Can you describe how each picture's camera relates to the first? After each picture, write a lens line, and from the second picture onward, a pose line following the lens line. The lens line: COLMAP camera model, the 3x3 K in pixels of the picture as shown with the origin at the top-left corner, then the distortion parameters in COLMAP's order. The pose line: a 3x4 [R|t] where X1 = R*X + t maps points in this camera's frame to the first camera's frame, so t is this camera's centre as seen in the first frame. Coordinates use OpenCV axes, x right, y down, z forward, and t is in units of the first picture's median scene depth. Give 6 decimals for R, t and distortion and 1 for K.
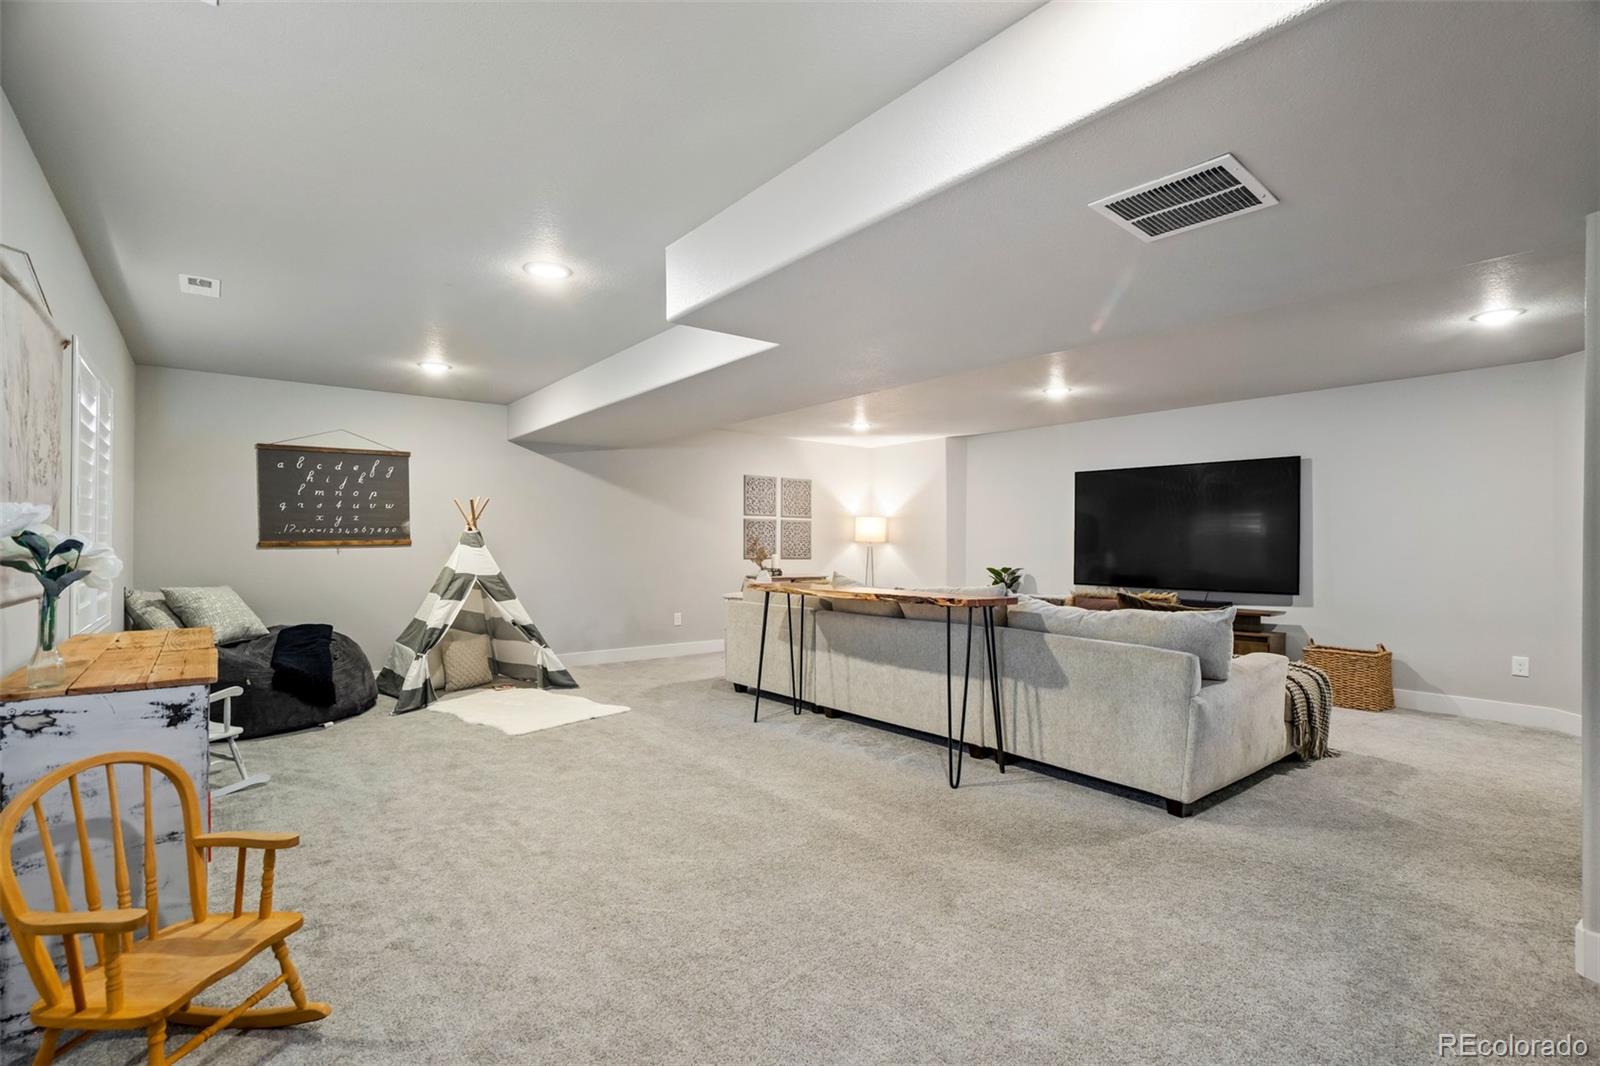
lens RADIAL K [[748.5, 0, 807.1], [0, 748.5, 536.5], [0, 0, 1]] dist [-0.037579, 0.024569]
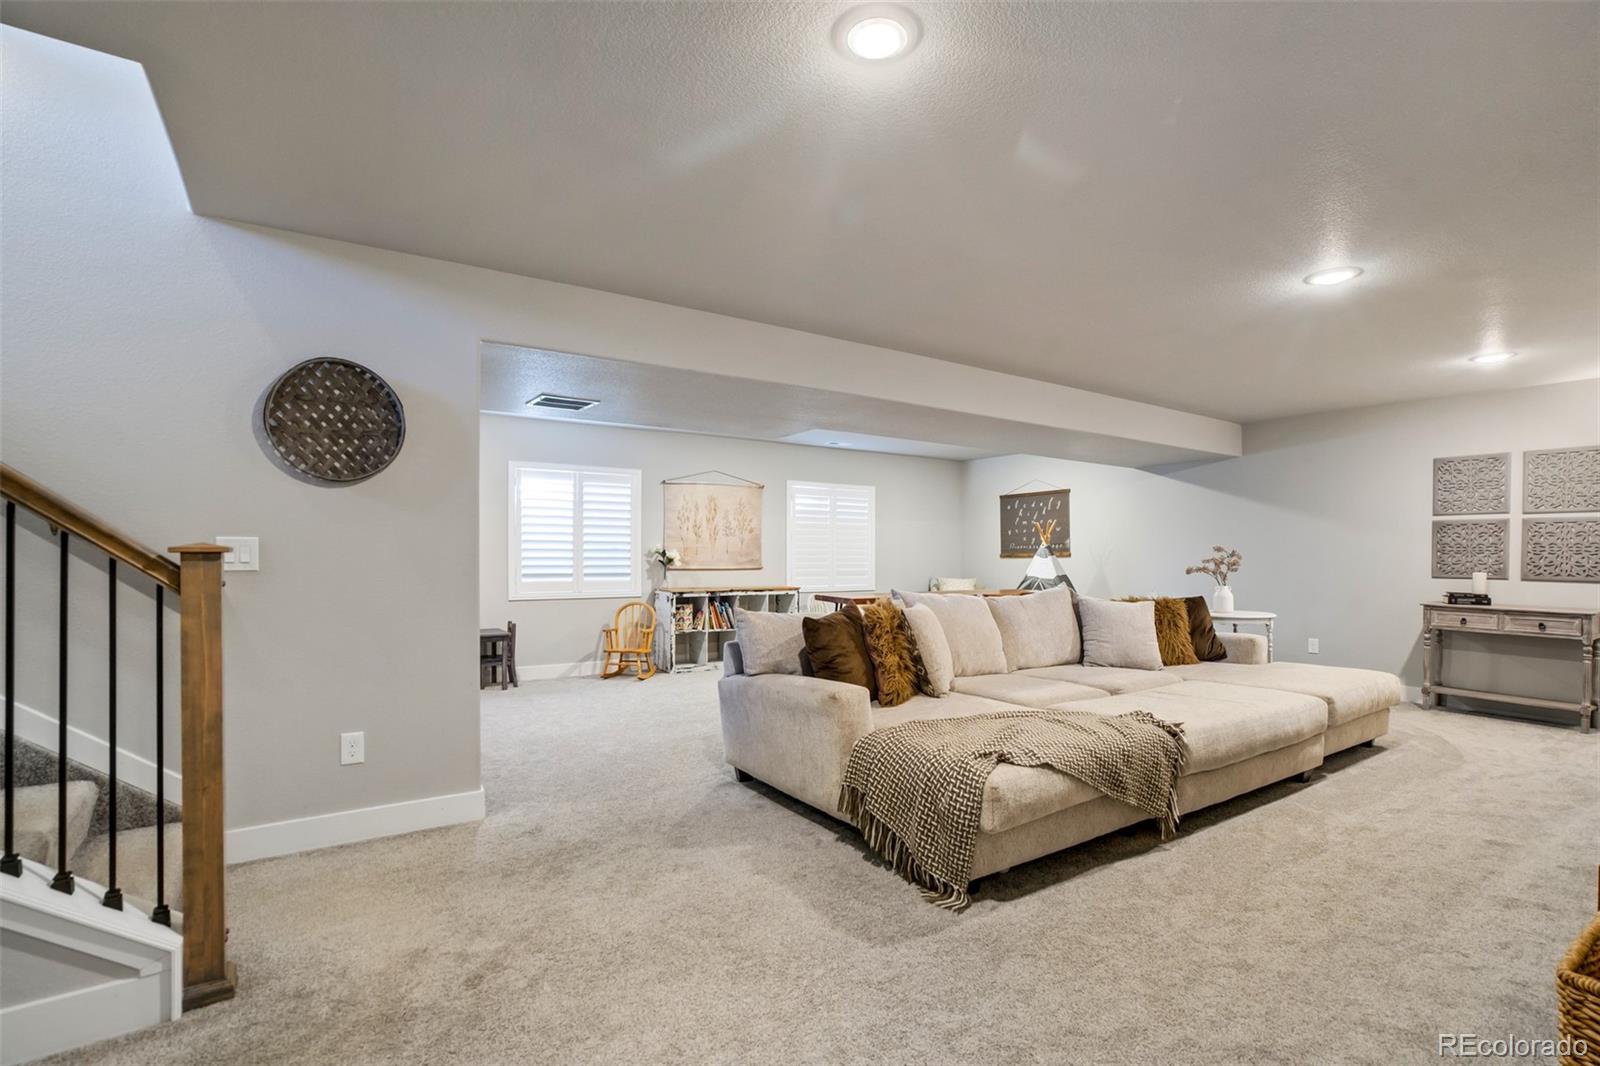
lens RADIAL K [[748.5, 0, 807.1], [0, 748.5, 536.5], [0, 0, 1]] dist [-0.037579, 0.024569]
pose [[-0.072582, -0.024946, -0.997050, 0.885627], [0.006773, 0.999652, -0.025504, 0.006630], [0.997339, -0.008604, -0.072388, 0.620359]]
